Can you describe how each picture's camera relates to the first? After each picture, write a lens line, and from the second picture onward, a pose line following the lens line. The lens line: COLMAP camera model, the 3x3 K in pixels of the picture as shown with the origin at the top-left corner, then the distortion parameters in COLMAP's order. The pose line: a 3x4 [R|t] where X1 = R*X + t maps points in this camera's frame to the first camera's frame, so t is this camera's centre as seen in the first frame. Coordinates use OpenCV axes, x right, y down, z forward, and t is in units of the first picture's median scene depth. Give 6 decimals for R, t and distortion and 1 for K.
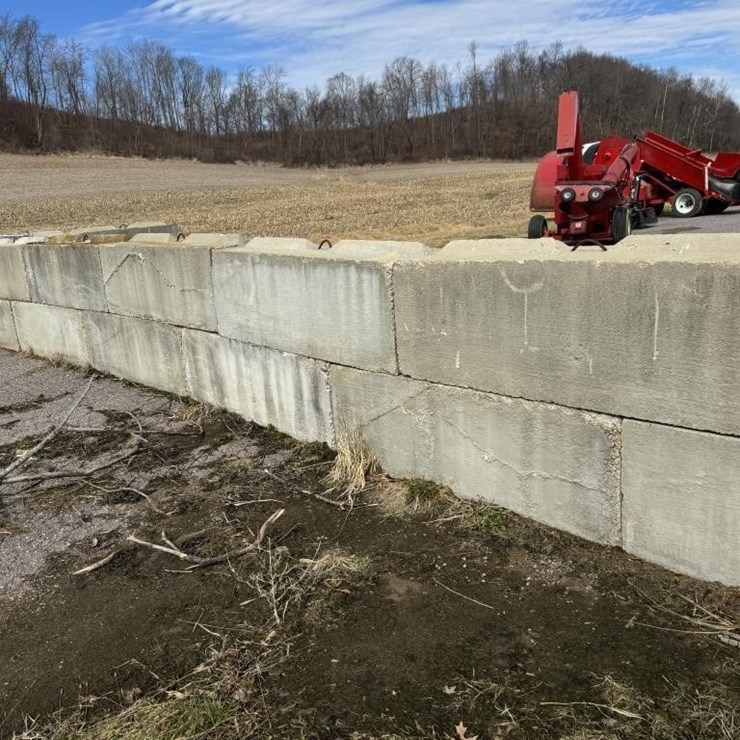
lens RADIAL K [[670.3, 0, 379.6], [0, 670.3, 382.9], [0, 0, 1]] dist [0.080897, -0.120730]
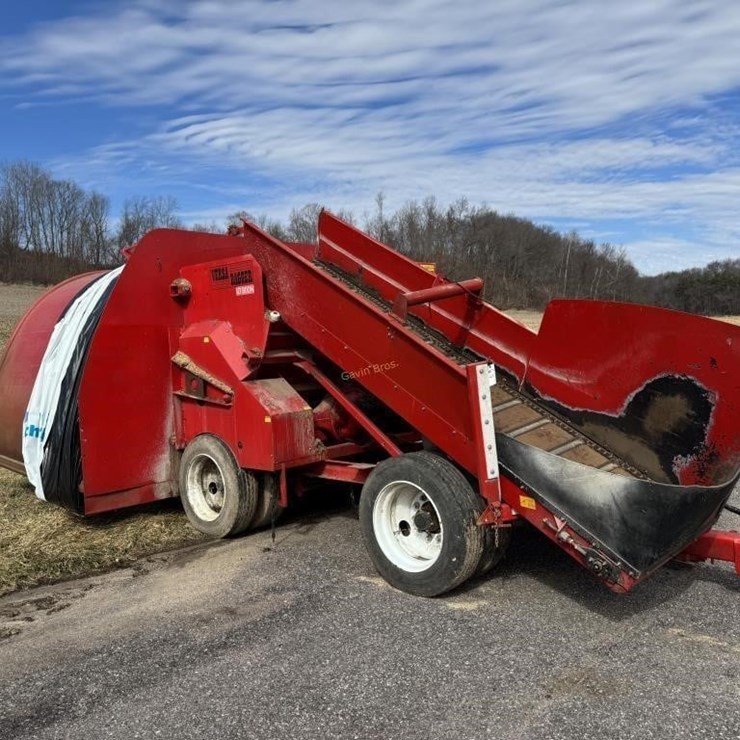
lens RADIAL K [[670.3, 0, 379.6], [0, 670.3, 382.9], [0, 0, 1]] dist [0.080897, -0.120730]
pose [[0.993610, 0.044644, 0.103659, 0.045321], [-0.023076, 0.979398, -0.200616, -0.028720], [-0.110480, 0.196942, 0.974170, 0.086026]]
